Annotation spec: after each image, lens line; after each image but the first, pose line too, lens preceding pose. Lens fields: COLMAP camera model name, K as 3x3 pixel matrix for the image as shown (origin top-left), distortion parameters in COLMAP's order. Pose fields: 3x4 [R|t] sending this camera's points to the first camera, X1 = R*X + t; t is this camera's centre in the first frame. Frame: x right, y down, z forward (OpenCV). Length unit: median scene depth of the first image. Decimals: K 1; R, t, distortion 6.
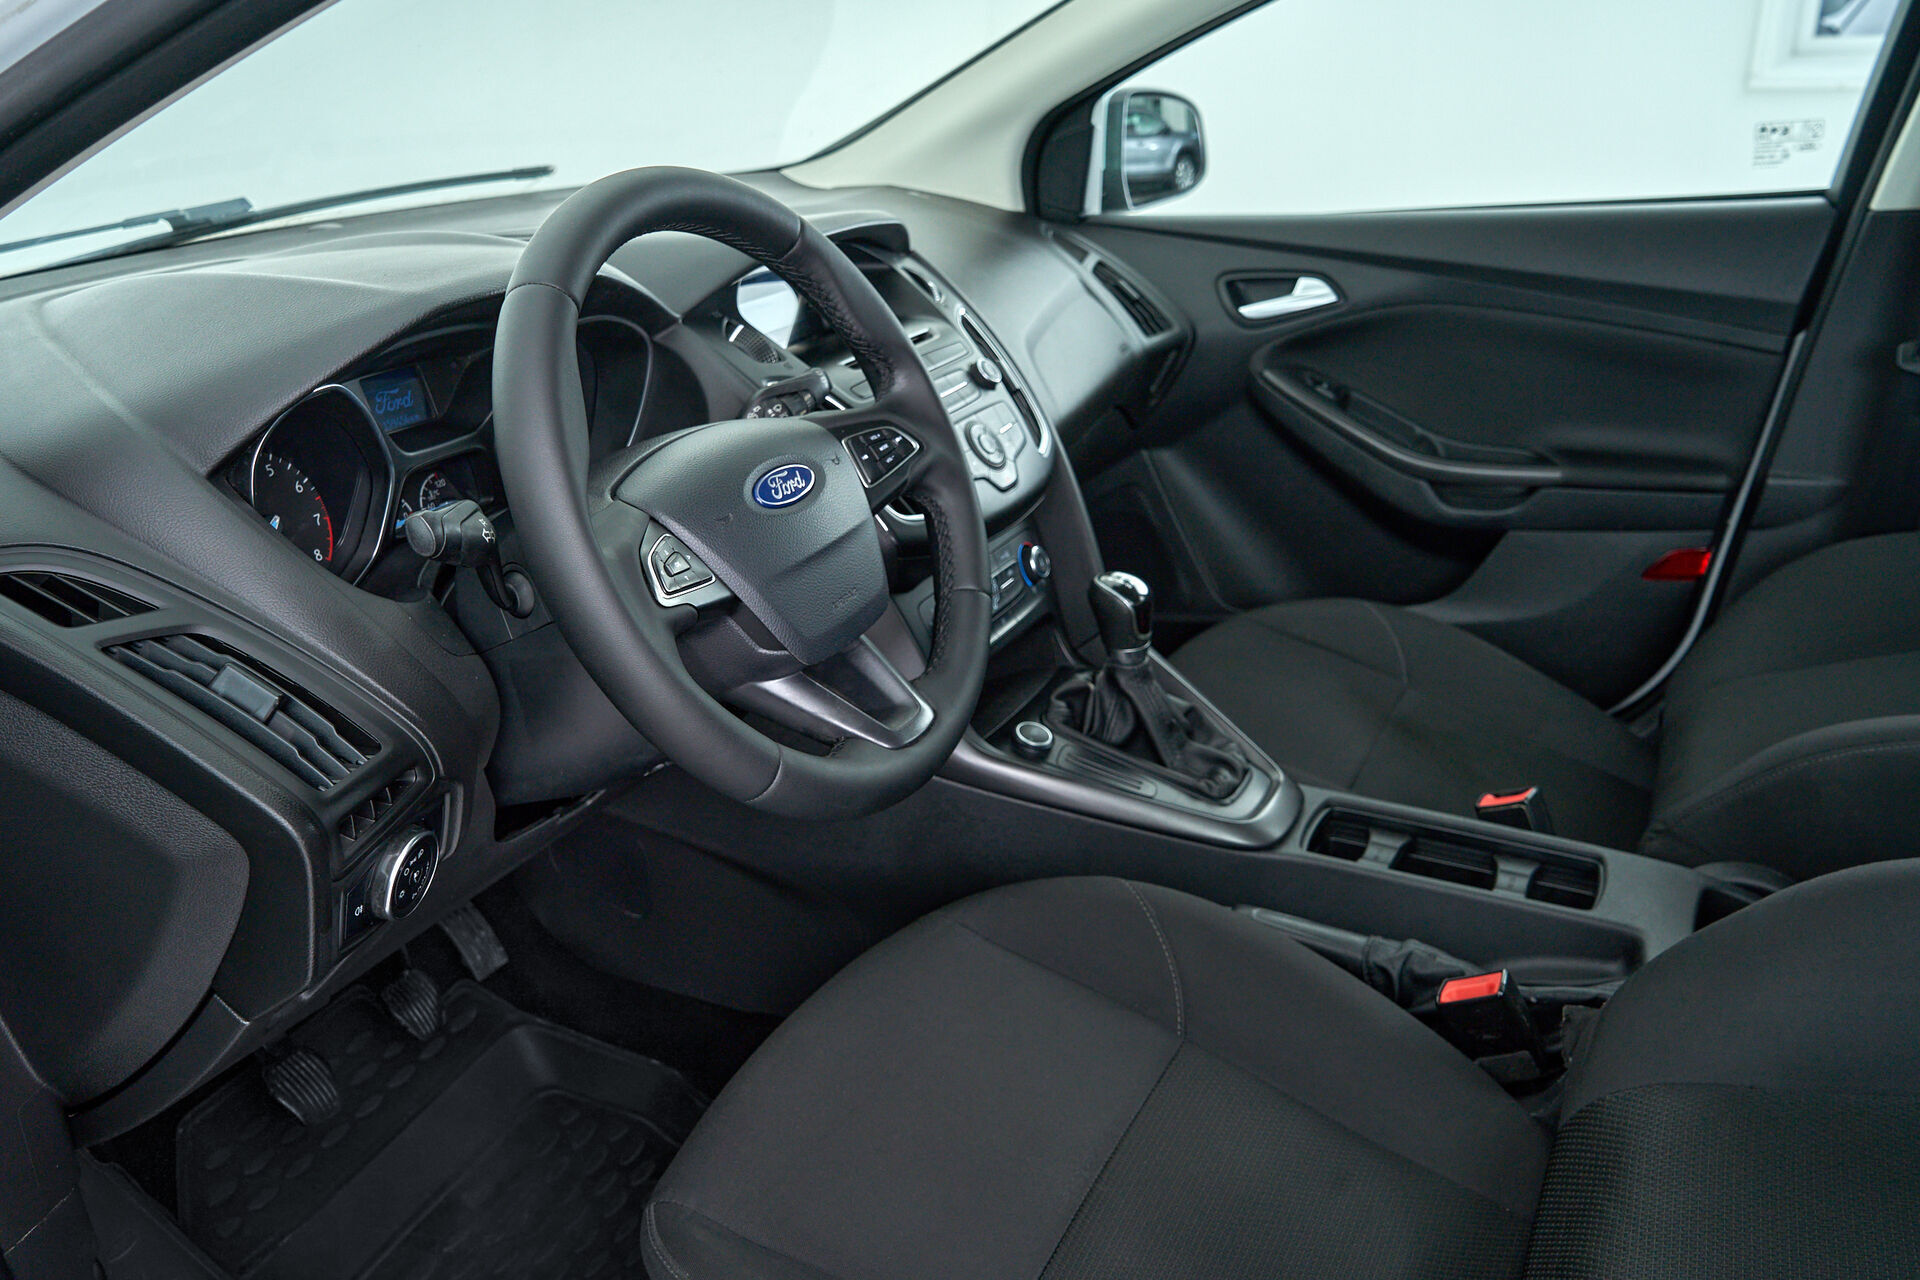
lens RADIAL K [[1561.9, 0, 960.0], [0, 1561.9, 640.0], [0, 0, 1]] dist [0.000837, -0.003734]
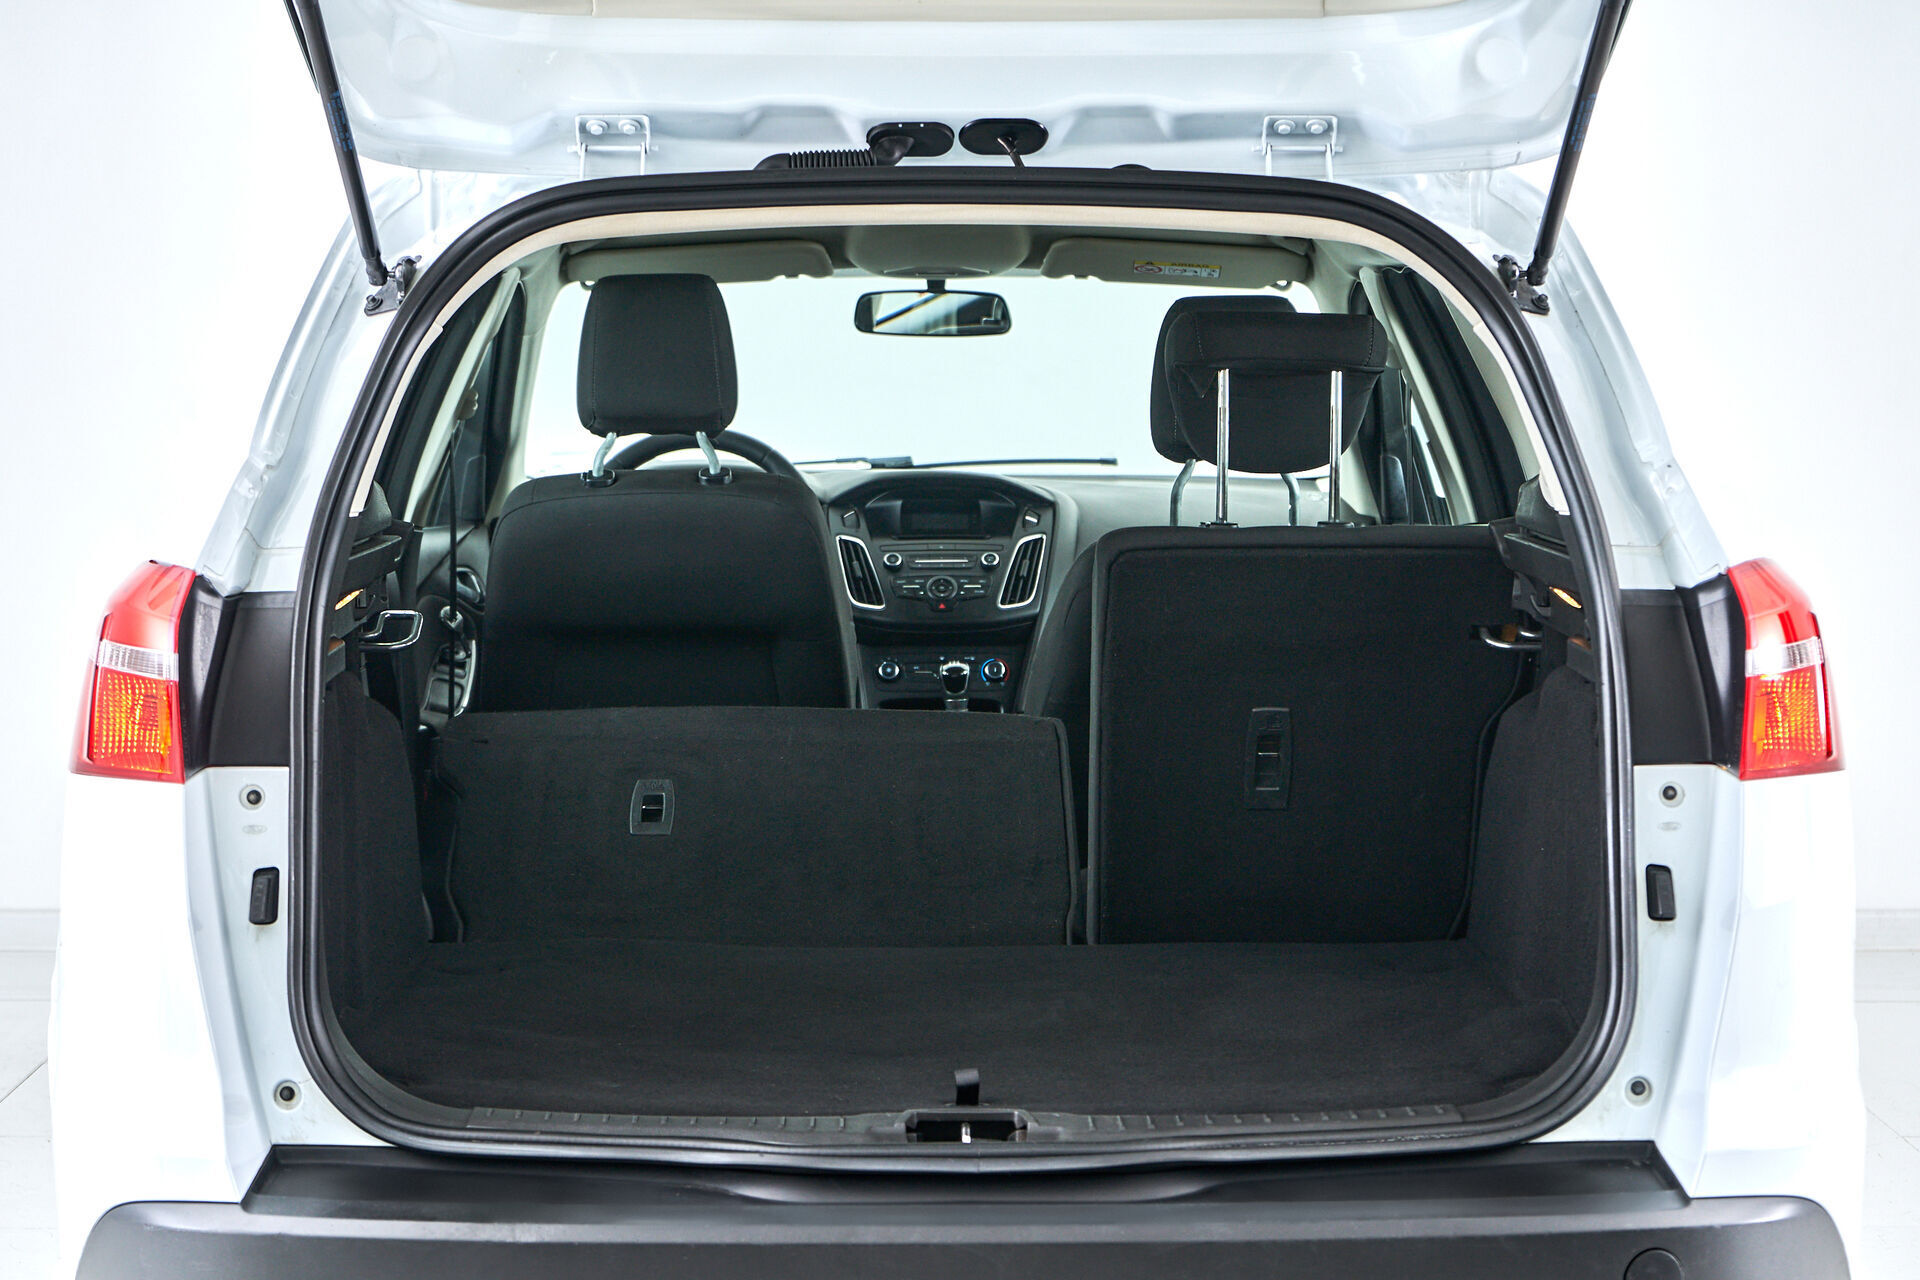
lens RADIAL K [[3913.8, 0, 960.0], [0, 3913.8, 640.0], [0, 0, 1]] dist [0.025162, 0.122437]
pose [[0.453856, 0.094862, -0.886011, 3.743031], [-0.343257, 0.936194, -0.075597, 0.251685], [0.822307, 0.338440, 0.457460, -1.002390]]
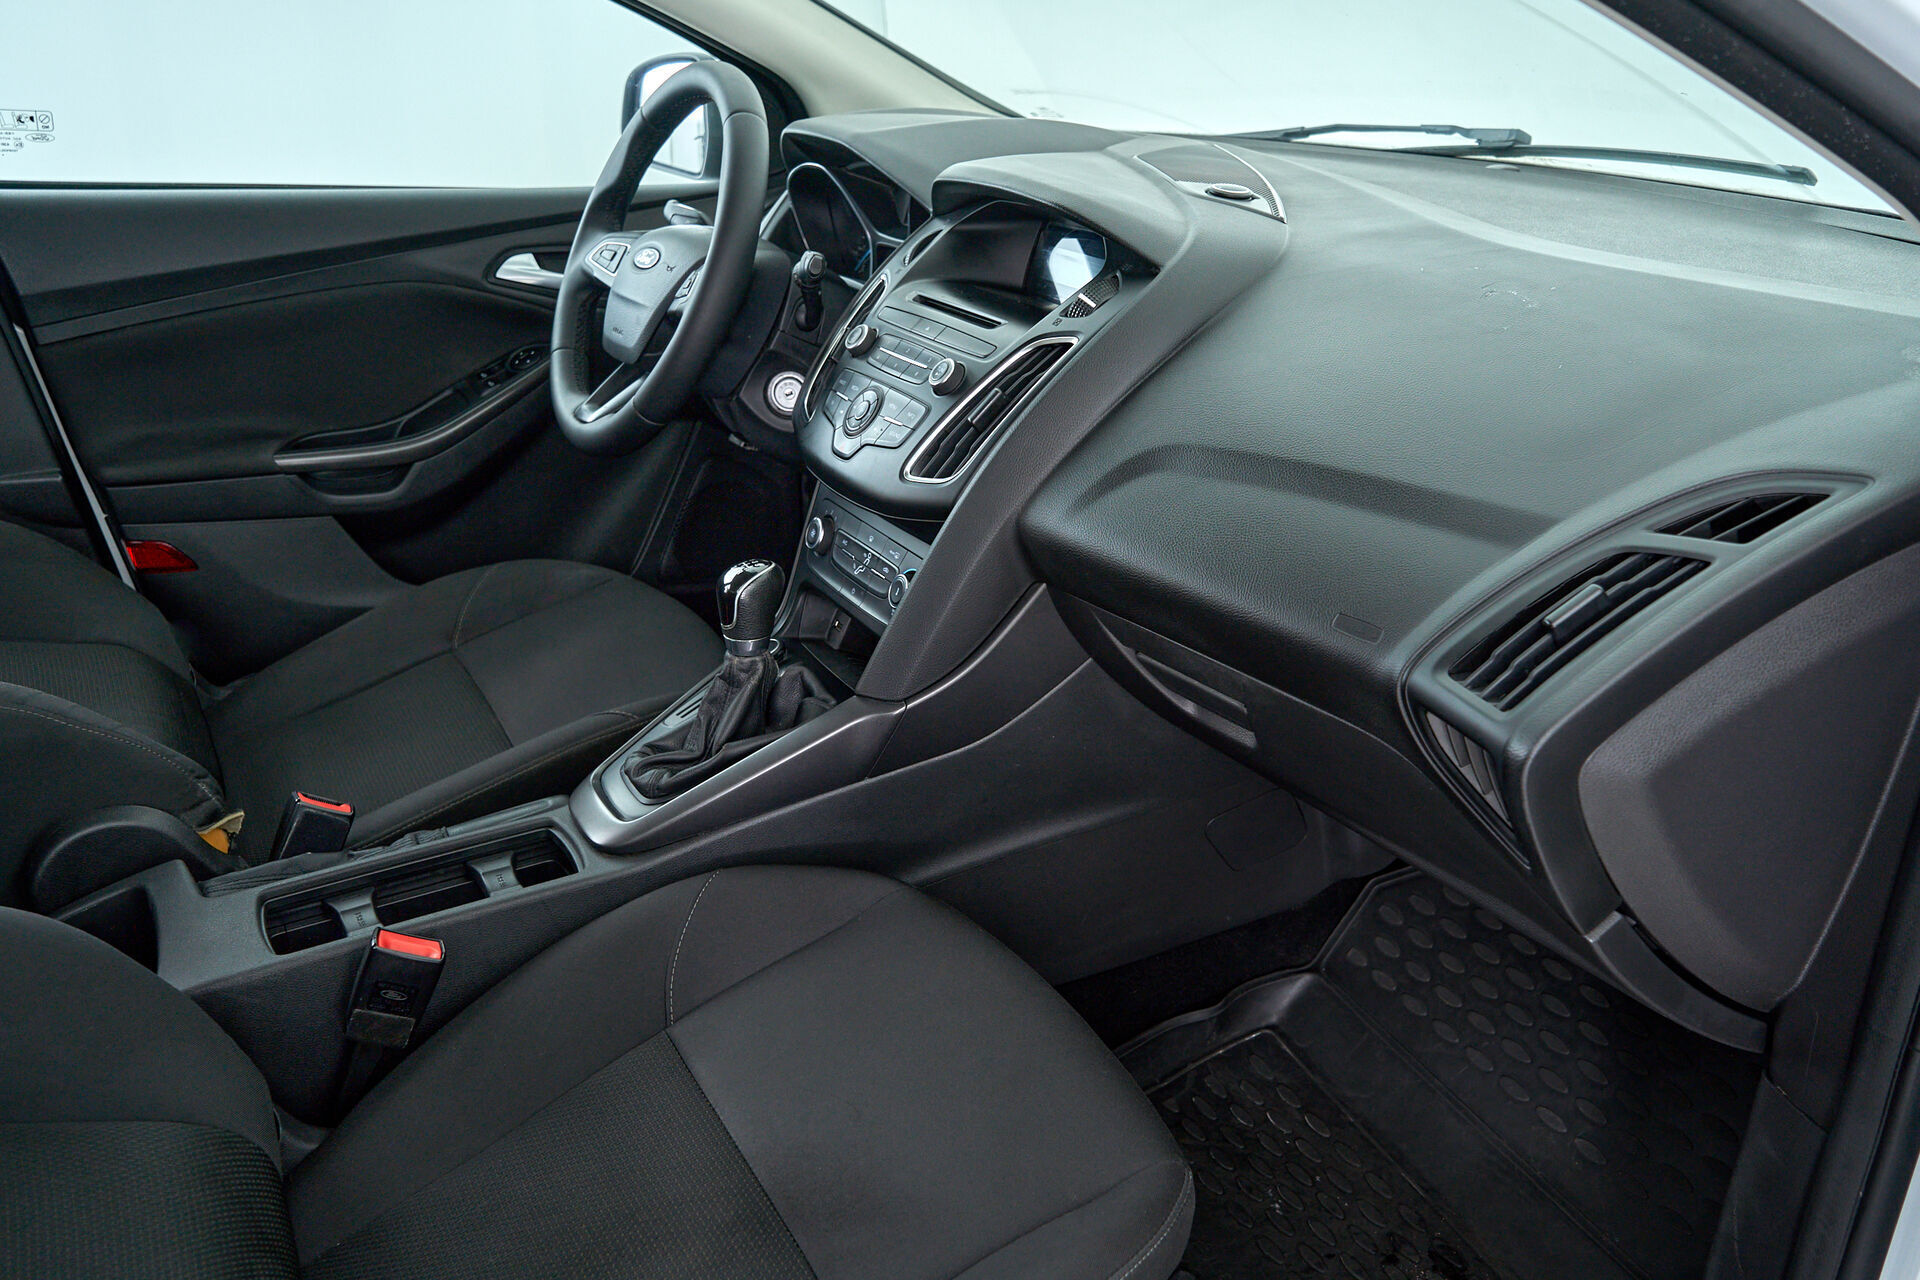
lens RADIAL K [[1561.9, 0, 960.0], [0, 1561.9, 640.0], [0, 0, 1]] dist [0.000837, -0.003734]
pose [[-0.574659, 0.343736, -0.742706, 0.673686], [-0.288072, 0.764478, 0.576704, -0.531889], [0.766017, 0.545361, -0.340294, 1.288912]]
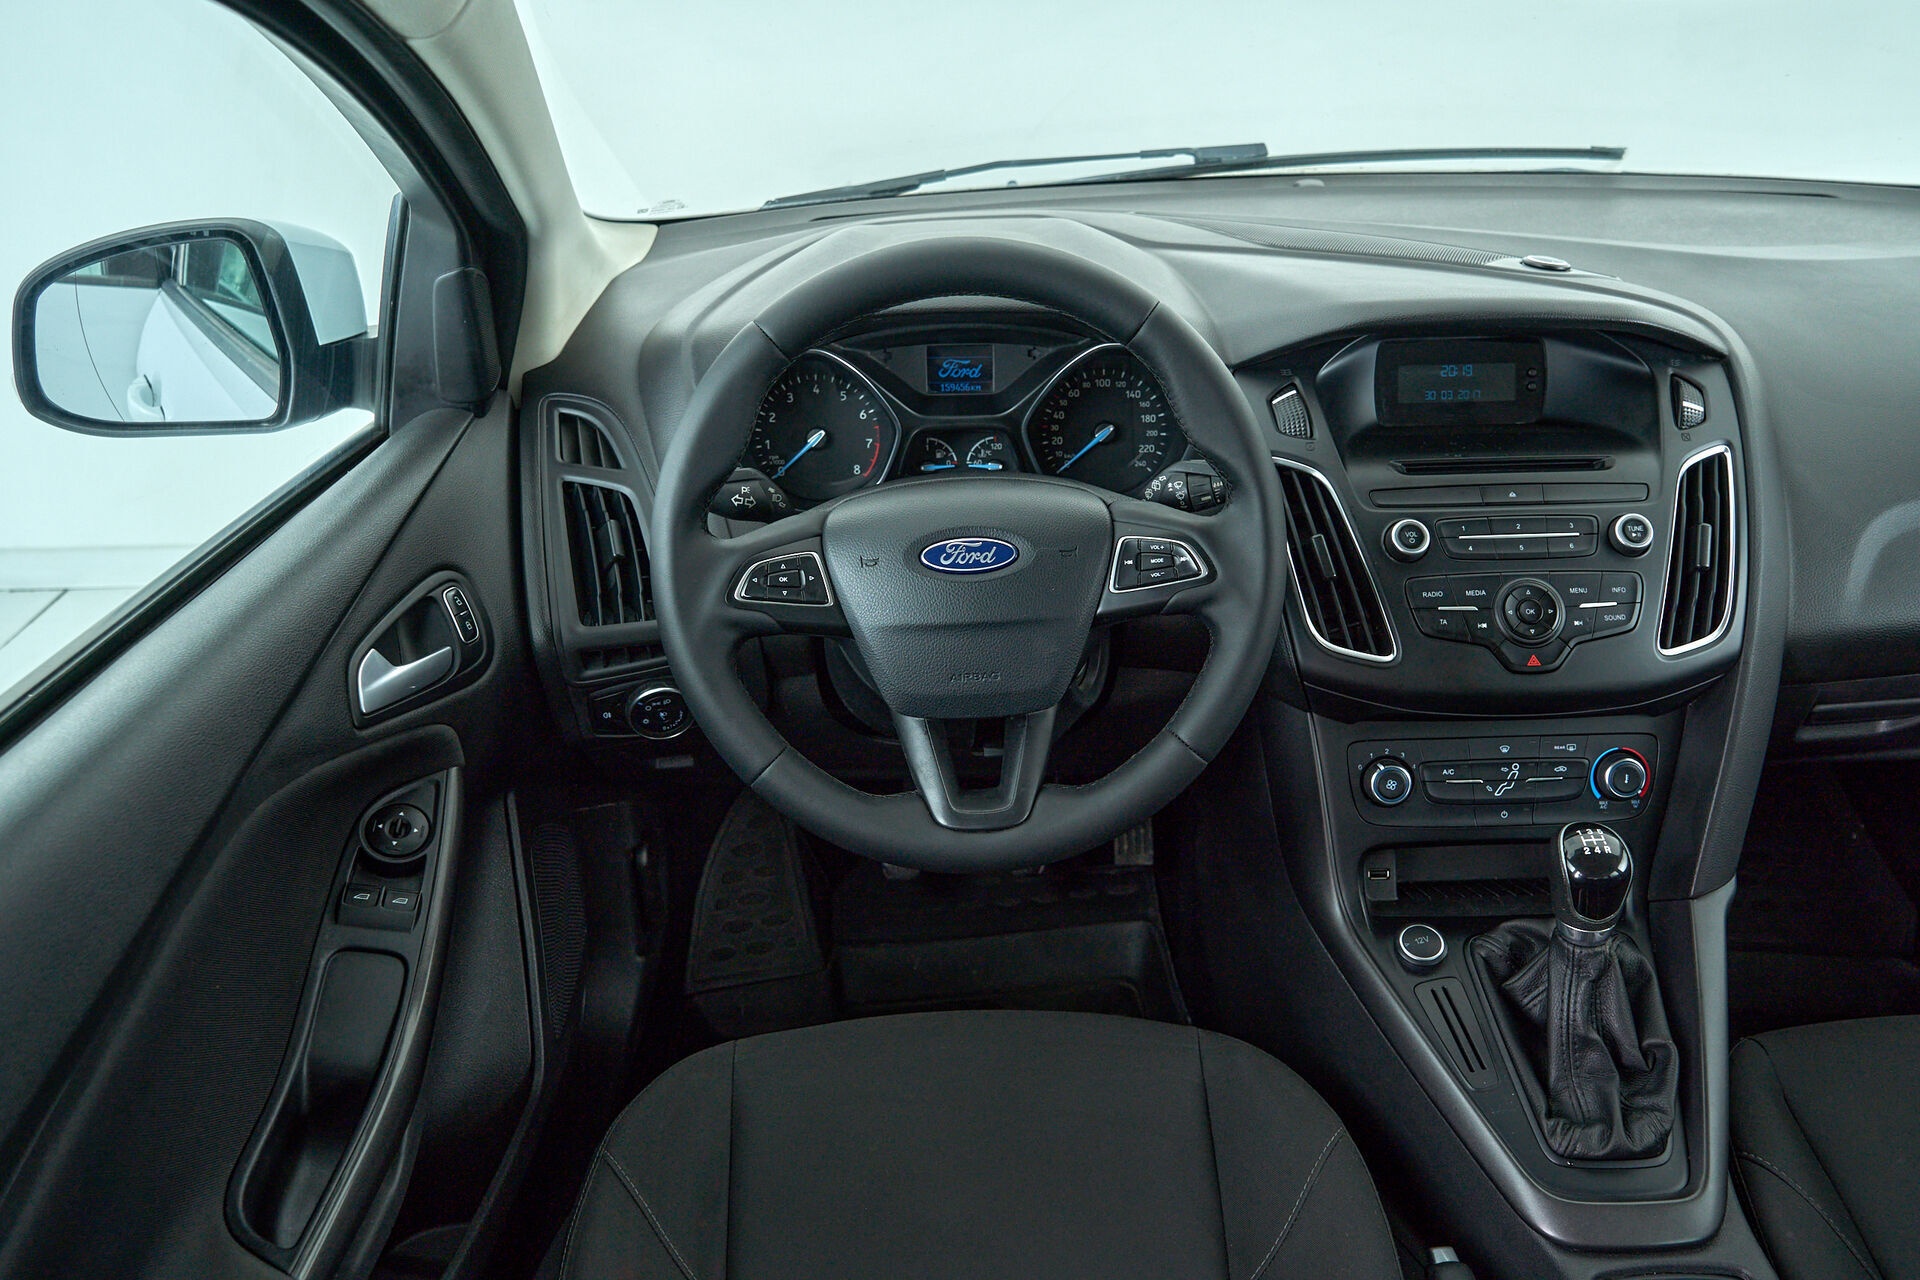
lens RADIAL K [[1561.9, 0, 960.0], [0, 1561.9, 640.0], [0, 0, 1]] dist [0.000837, -0.003734]
pose [[0.457766, 0.418898, -0.784203, 0.467196], [-0.326942, 0.899556, 0.289669, -0.222487], [0.826776, 0.123788, 0.548742, 0.266002]]
